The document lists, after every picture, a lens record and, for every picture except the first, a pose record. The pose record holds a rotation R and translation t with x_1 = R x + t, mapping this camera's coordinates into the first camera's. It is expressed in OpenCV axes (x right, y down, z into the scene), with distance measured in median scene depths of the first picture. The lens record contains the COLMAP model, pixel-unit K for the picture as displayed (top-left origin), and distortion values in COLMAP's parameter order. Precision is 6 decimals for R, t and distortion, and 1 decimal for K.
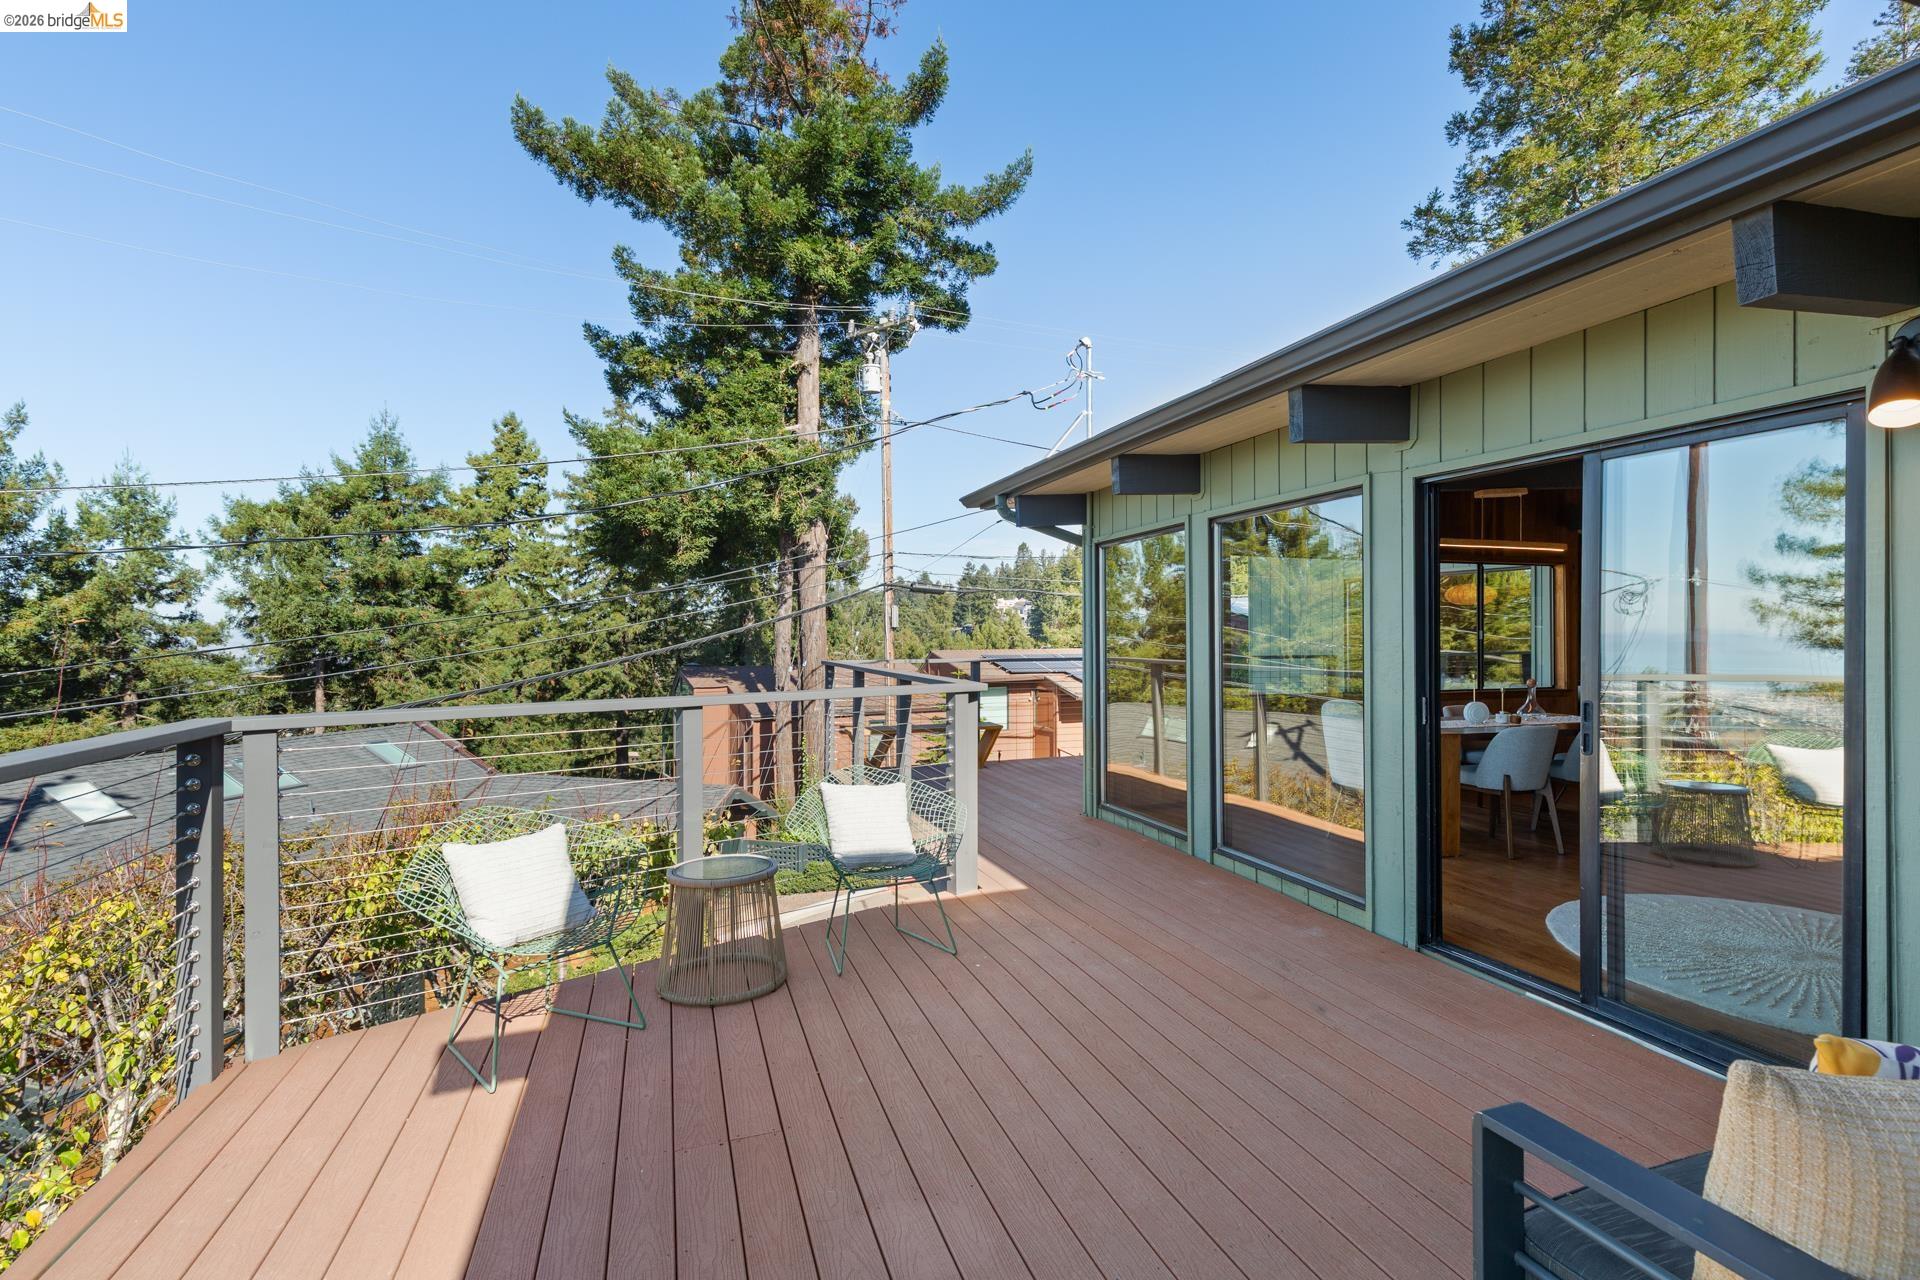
lens RADIAL K [[887.0, 0, 957.3], [0, 887.0, 644.9], [0, 0, 1]] dist [-0.001658, -0.000490]
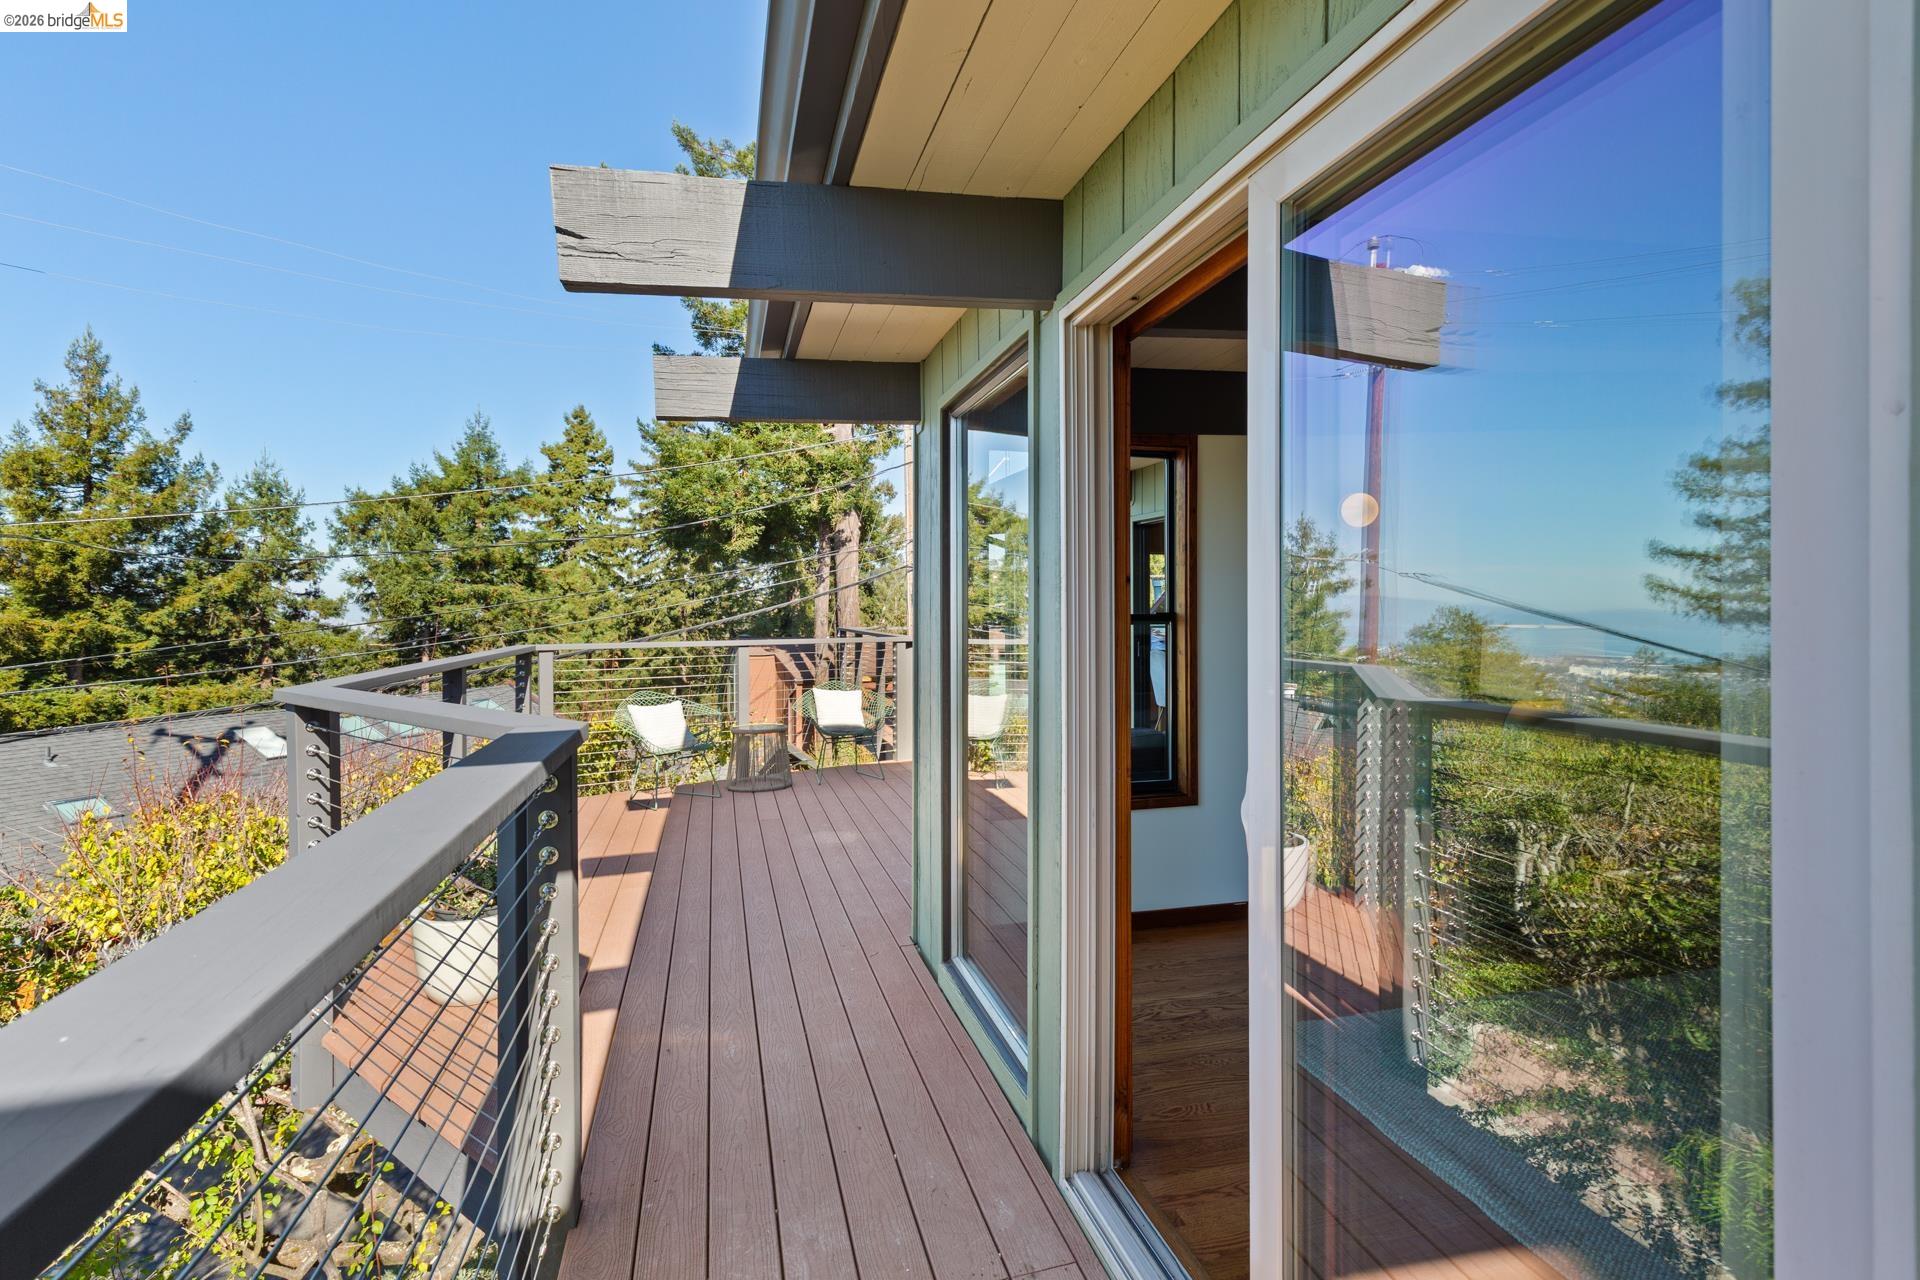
lens RADIAL K [[887.0, 0, 962.2], [0, 887.0, 624.1], [0, 0, 1]] dist [-0.001658, -0.000490]
pose [[0.998777, 0.002214, -0.049389, 0.035761], [-0.002015, 0.999990, 0.004061, 0.002290], [0.049397, -0.003956, 0.998771, -0.119511]]
